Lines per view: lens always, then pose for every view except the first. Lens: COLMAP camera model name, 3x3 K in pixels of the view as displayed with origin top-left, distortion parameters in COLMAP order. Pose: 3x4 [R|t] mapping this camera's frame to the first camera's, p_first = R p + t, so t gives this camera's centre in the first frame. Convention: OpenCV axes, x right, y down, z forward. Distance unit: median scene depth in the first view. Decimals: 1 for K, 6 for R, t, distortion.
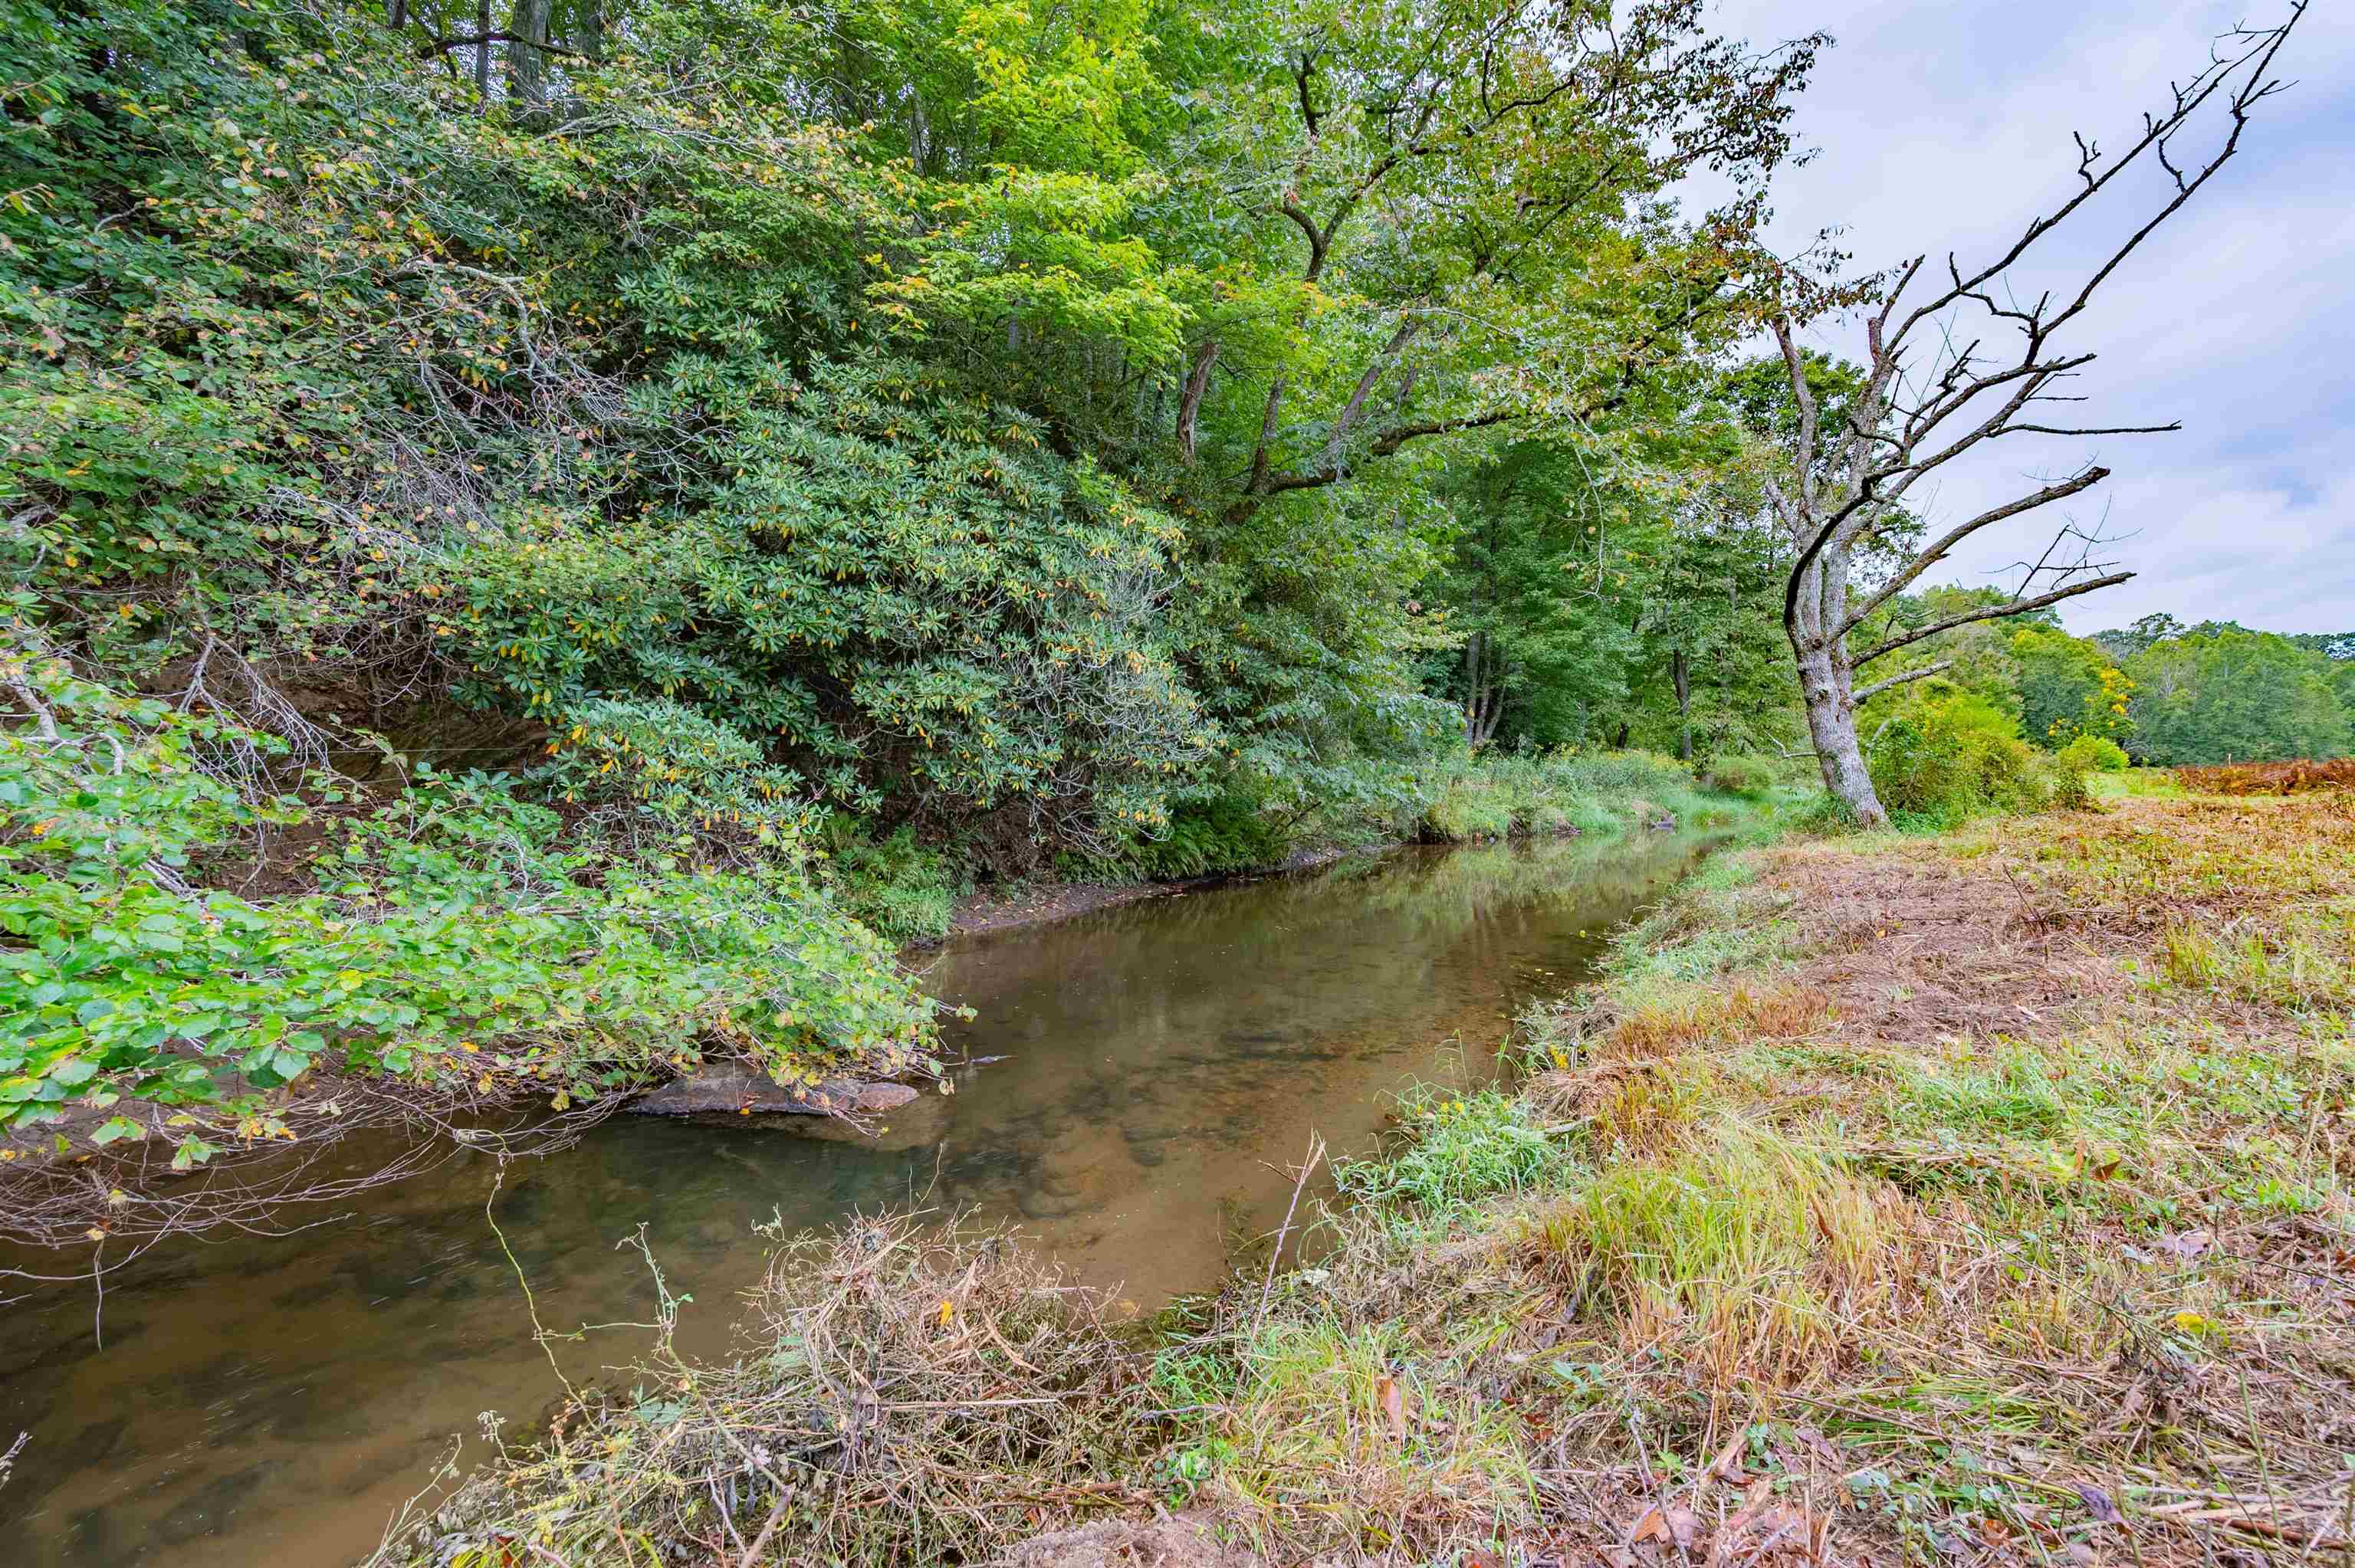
lens RADIAL K [[922.1, 0, 1177.5], [0, 922.1, 784.0], [0, 0, 1]] dist [-0.010798, 0.002330]
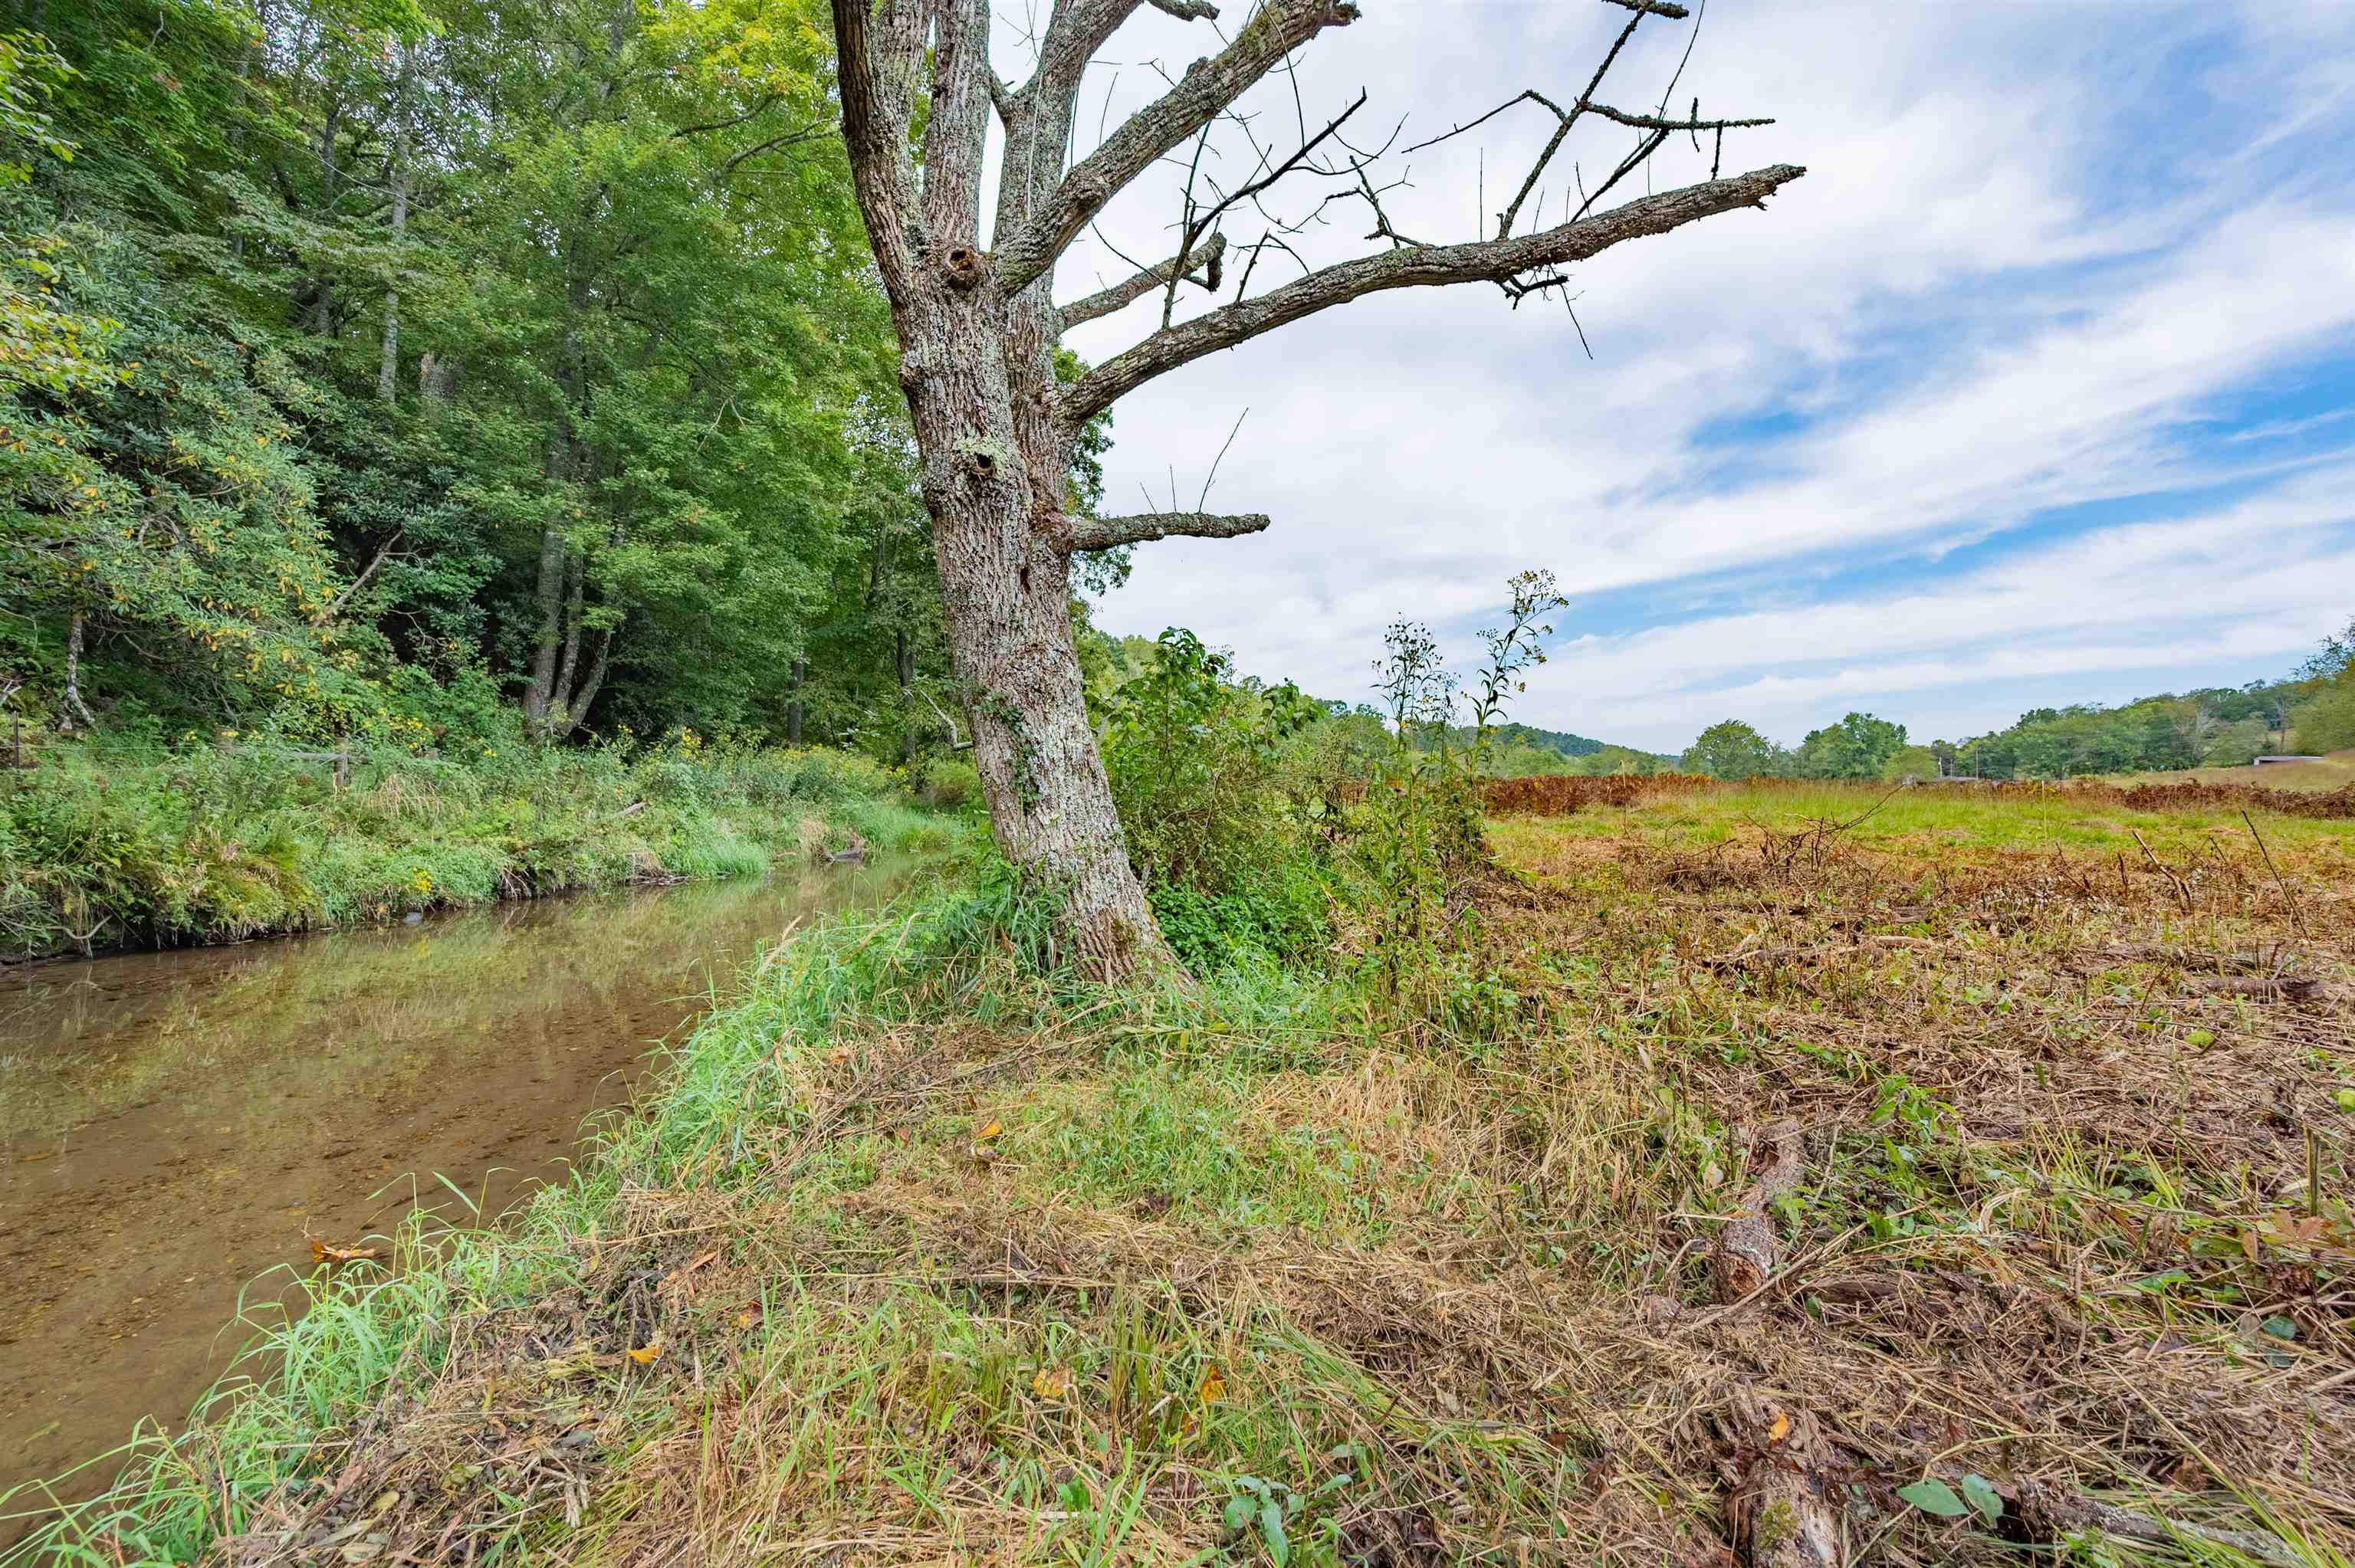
lens RADIAL K [[922.1, 0, 1177.5], [0, 922.1, 784.0], [0, 0, 1]] dist [-0.010798, 0.002330]
pose [[0.732465, 0.021812, 0.680455, 0.247034], [-0.015654, 0.999762, -0.015197, -0.003033], [-0.680624, 0.000479, 0.732633, 0.334220]]
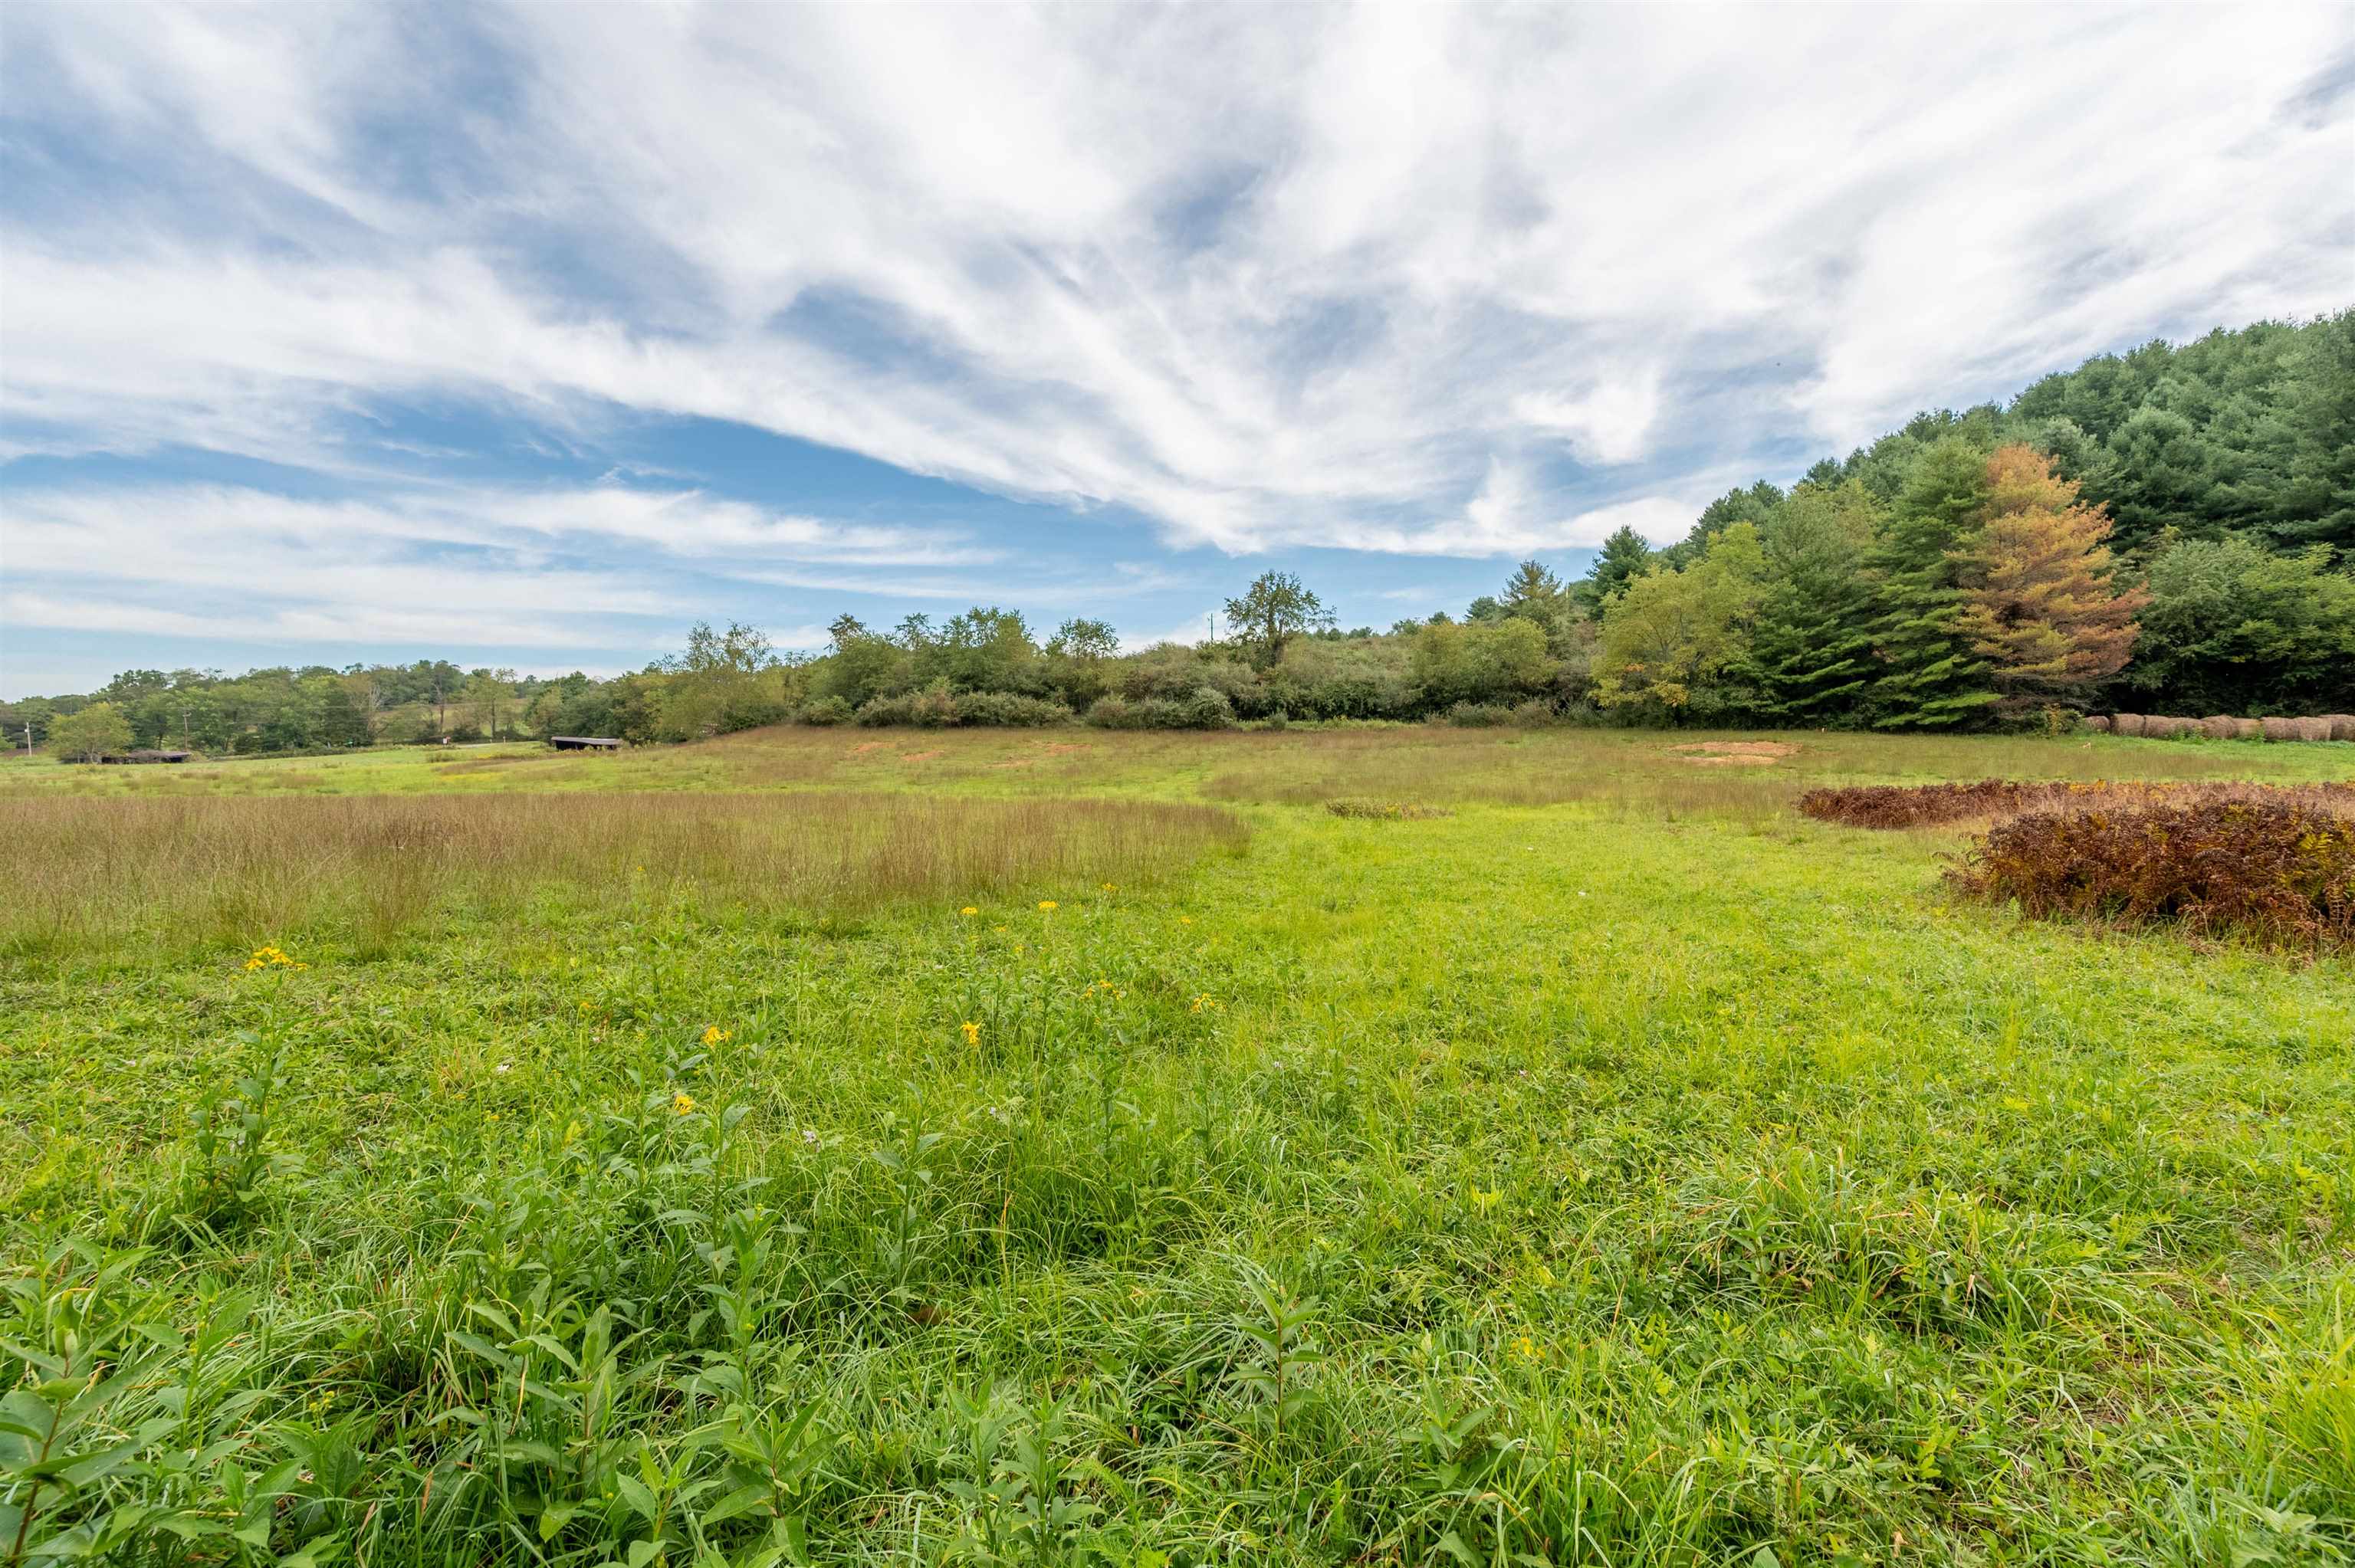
lens RADIAL K [[922.1, 0, 1177.5], [0, 922.1, 784.0], [0, 0, 1]] dist [-0.010798, 0.002330]
pose [[-0.755092, 0.005570, 0.655595, 0.275597], [0.016106, 0.999820, 0.010057, -0.000651], [-0.655421, 0.018153, -0.755046, 0.398389]]
